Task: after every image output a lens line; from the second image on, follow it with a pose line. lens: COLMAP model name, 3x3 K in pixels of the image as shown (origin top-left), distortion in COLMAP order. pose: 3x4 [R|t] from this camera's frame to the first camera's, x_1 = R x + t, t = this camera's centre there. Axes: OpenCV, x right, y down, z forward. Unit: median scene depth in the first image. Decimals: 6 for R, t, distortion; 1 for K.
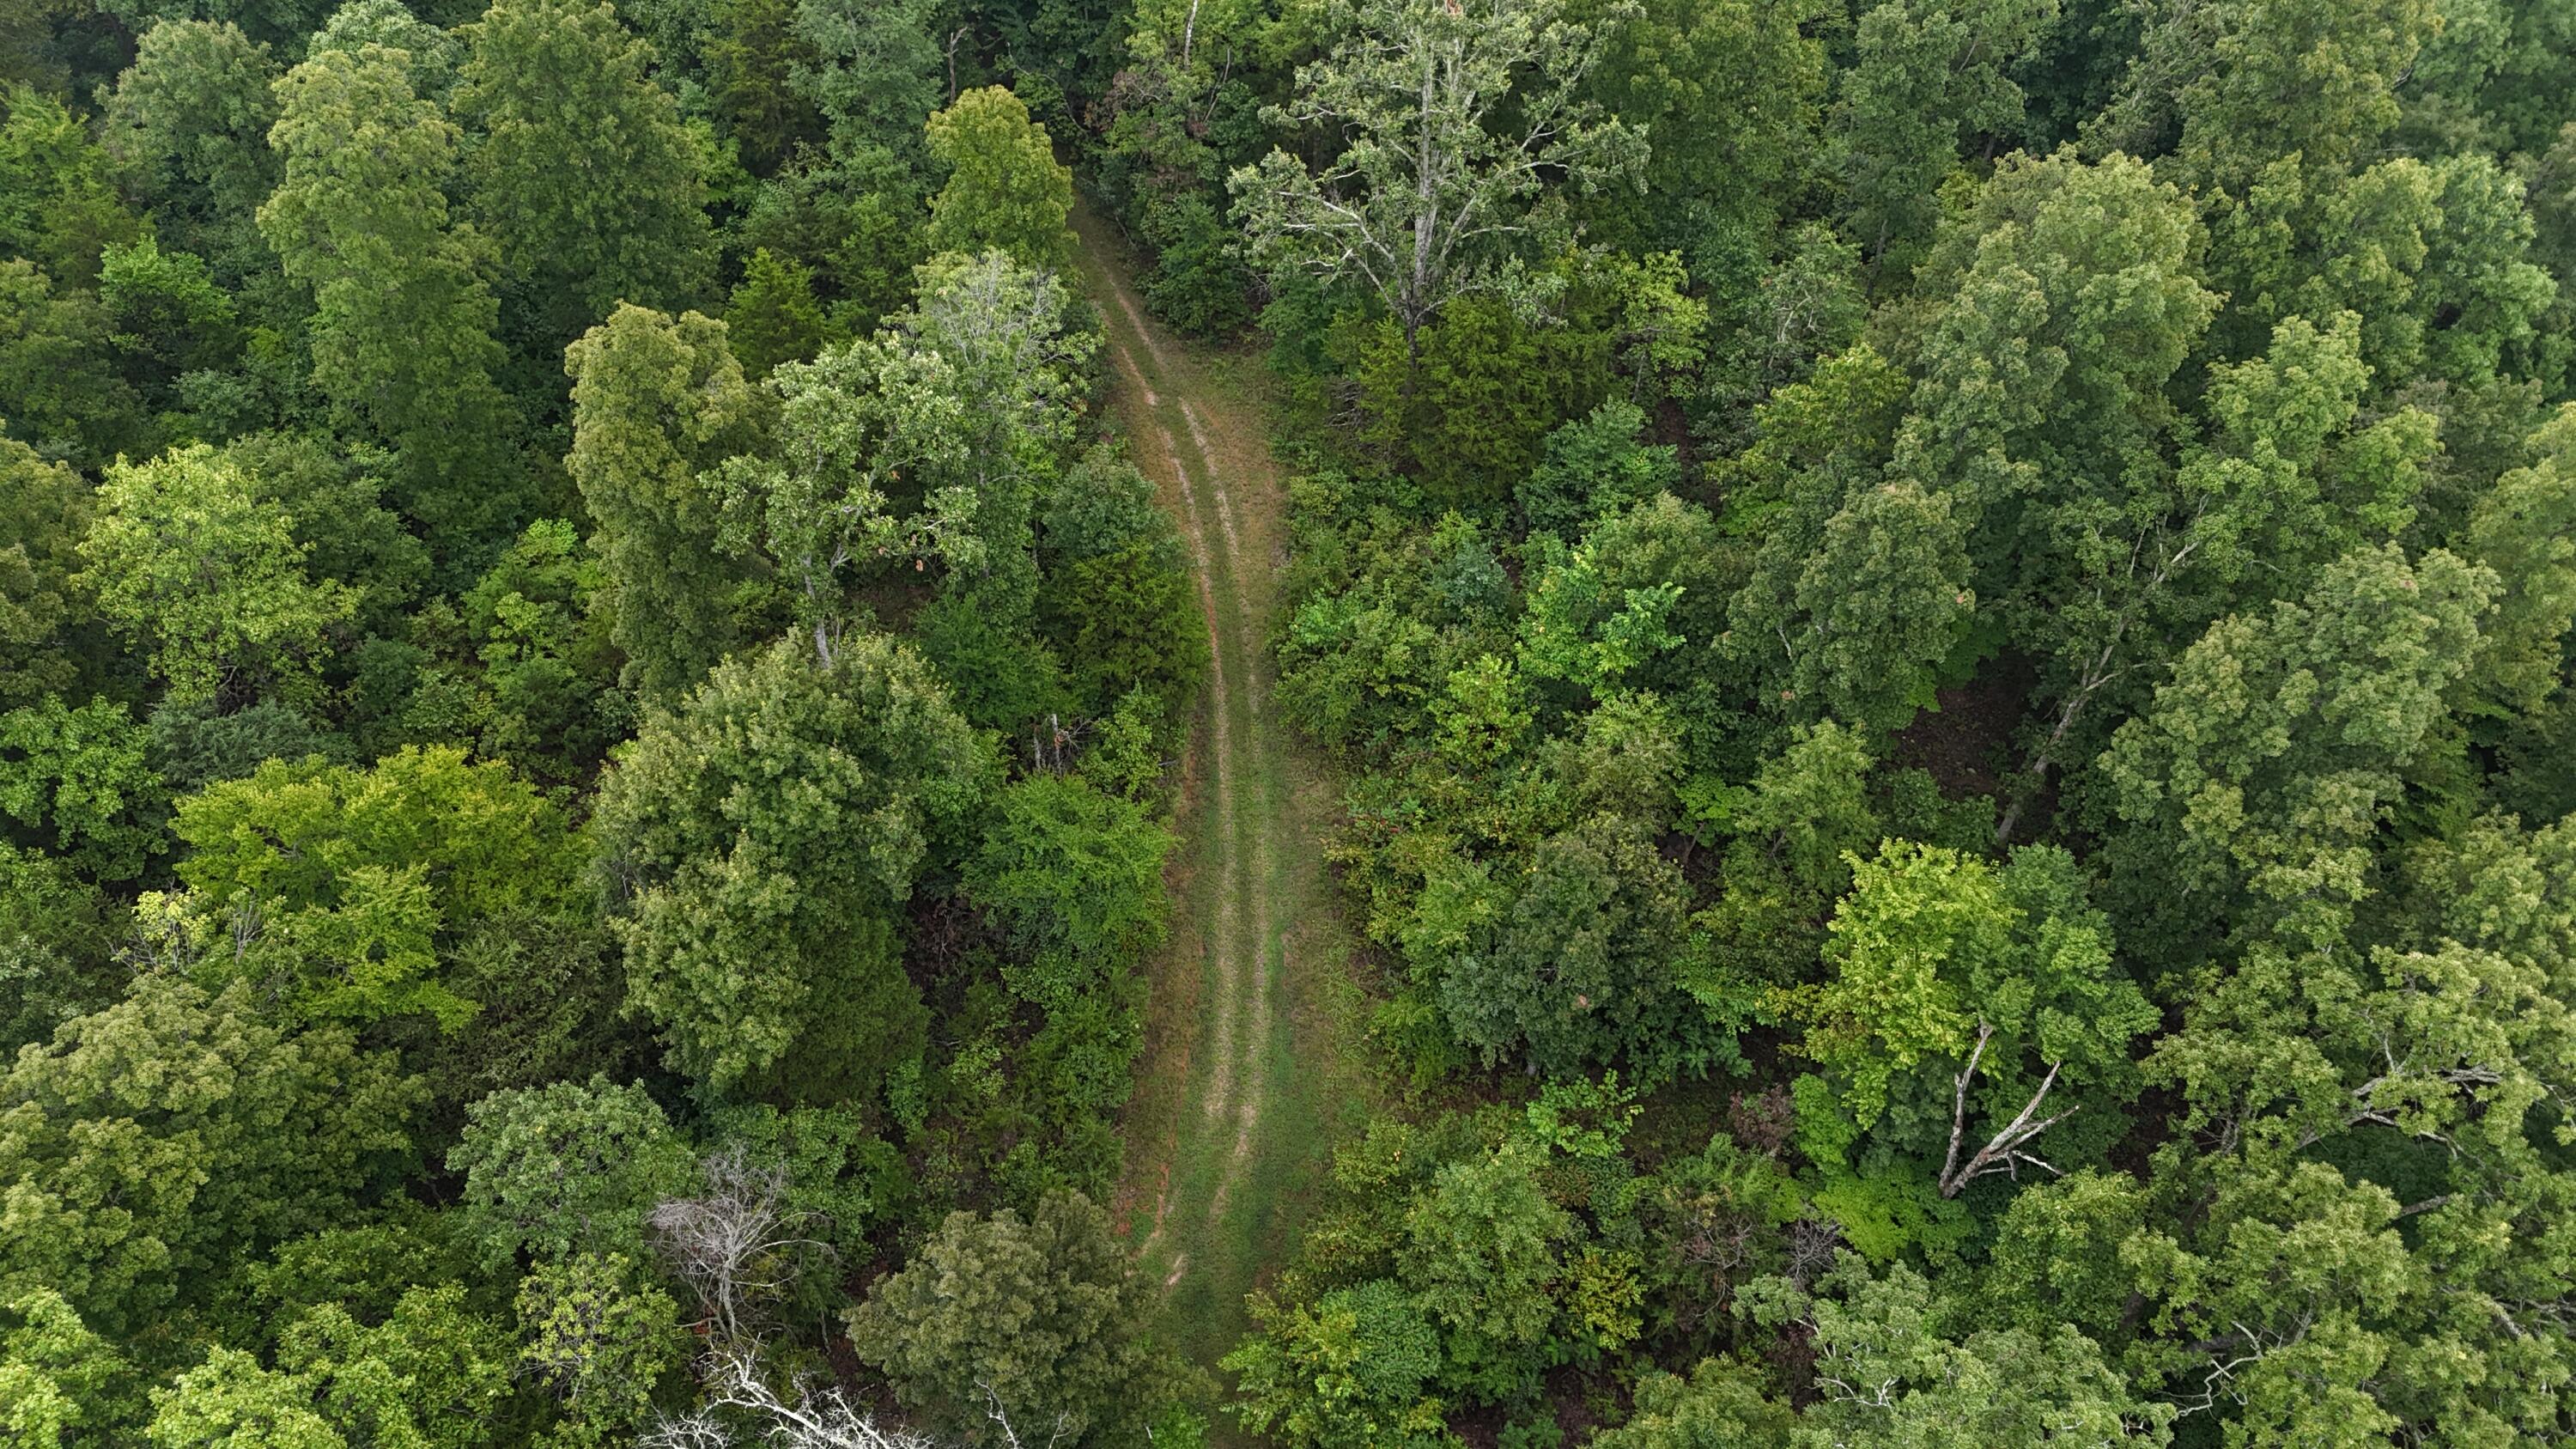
lens RADIAL K [[1888.5, 0, 1288.5], [0, 1888.5, 739.7], [0, 0, 1]] dist [0.068835, -0.059708]
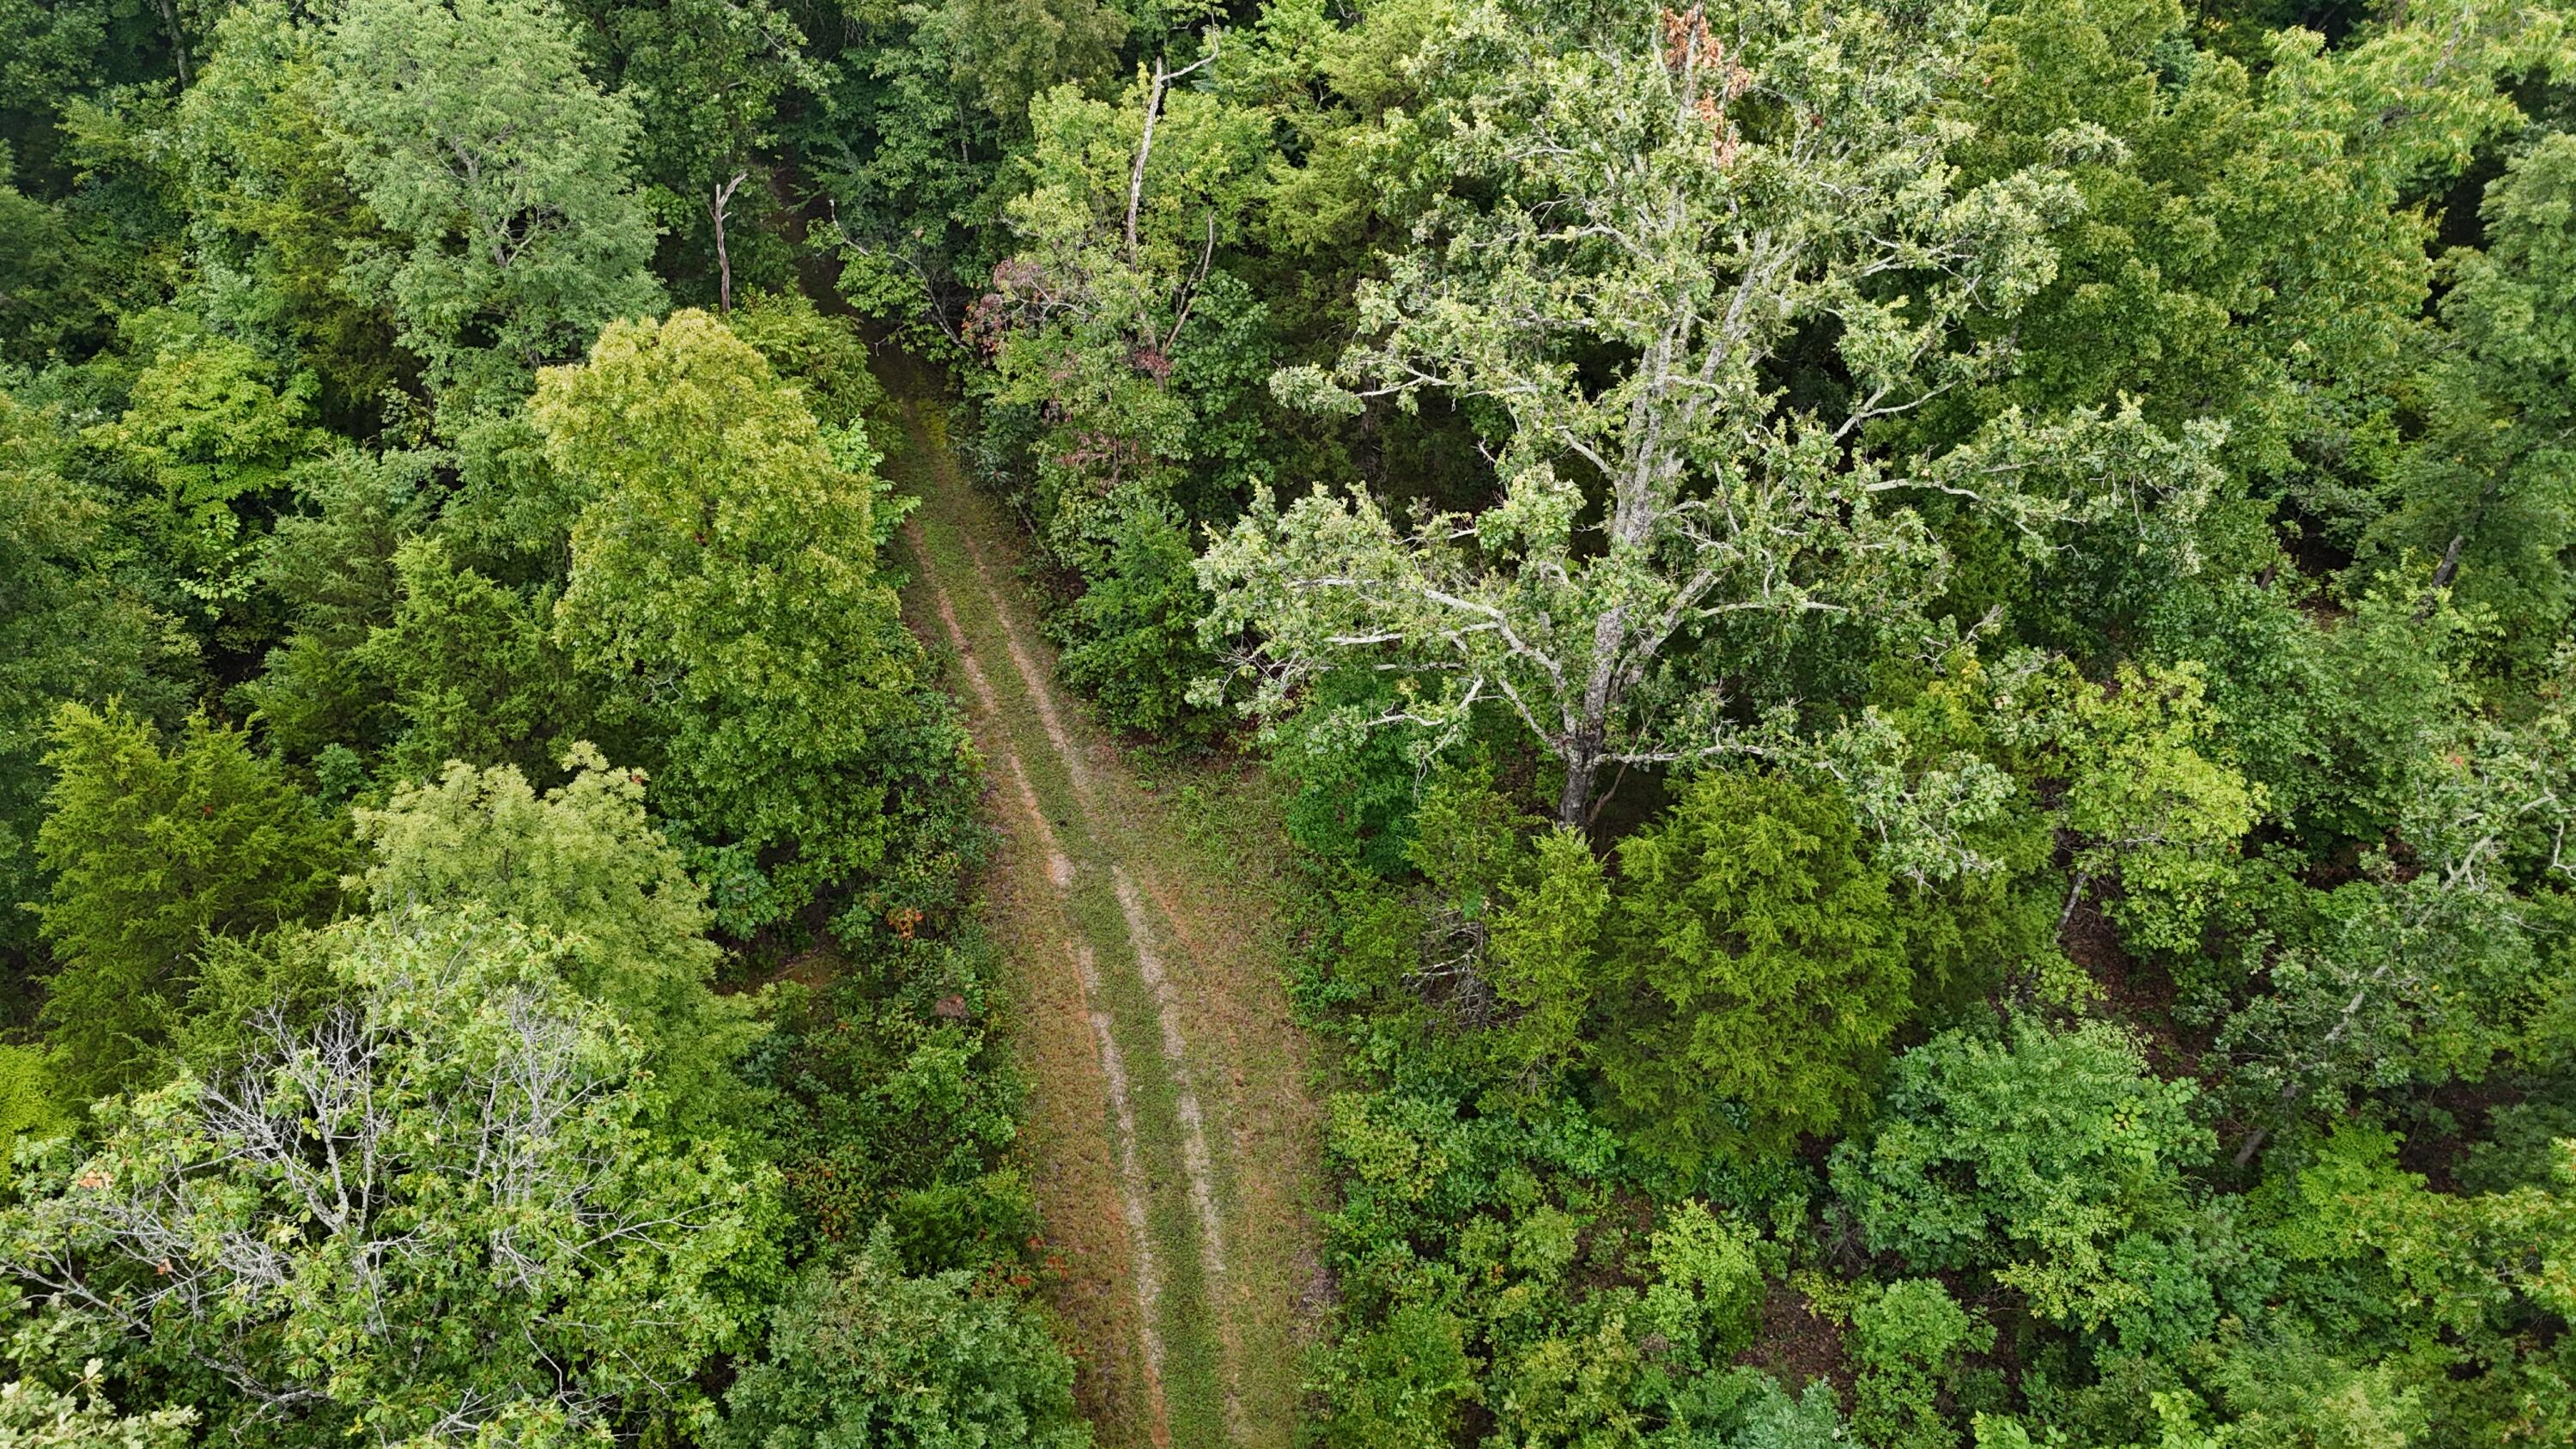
lens RADIAL K [[1888.5, 0, 1289.0], [0, 1888.5, 715.8], [0, 0, 1]] dist [0.068835, -0.059708]
pose [[1.000000, 0.000140, 0.000261, -0.010174], [-0.000121, 0.997496, -0.070729, -0.193731], [-0.000271, 0.070729, 0.997496, 0.499539]]
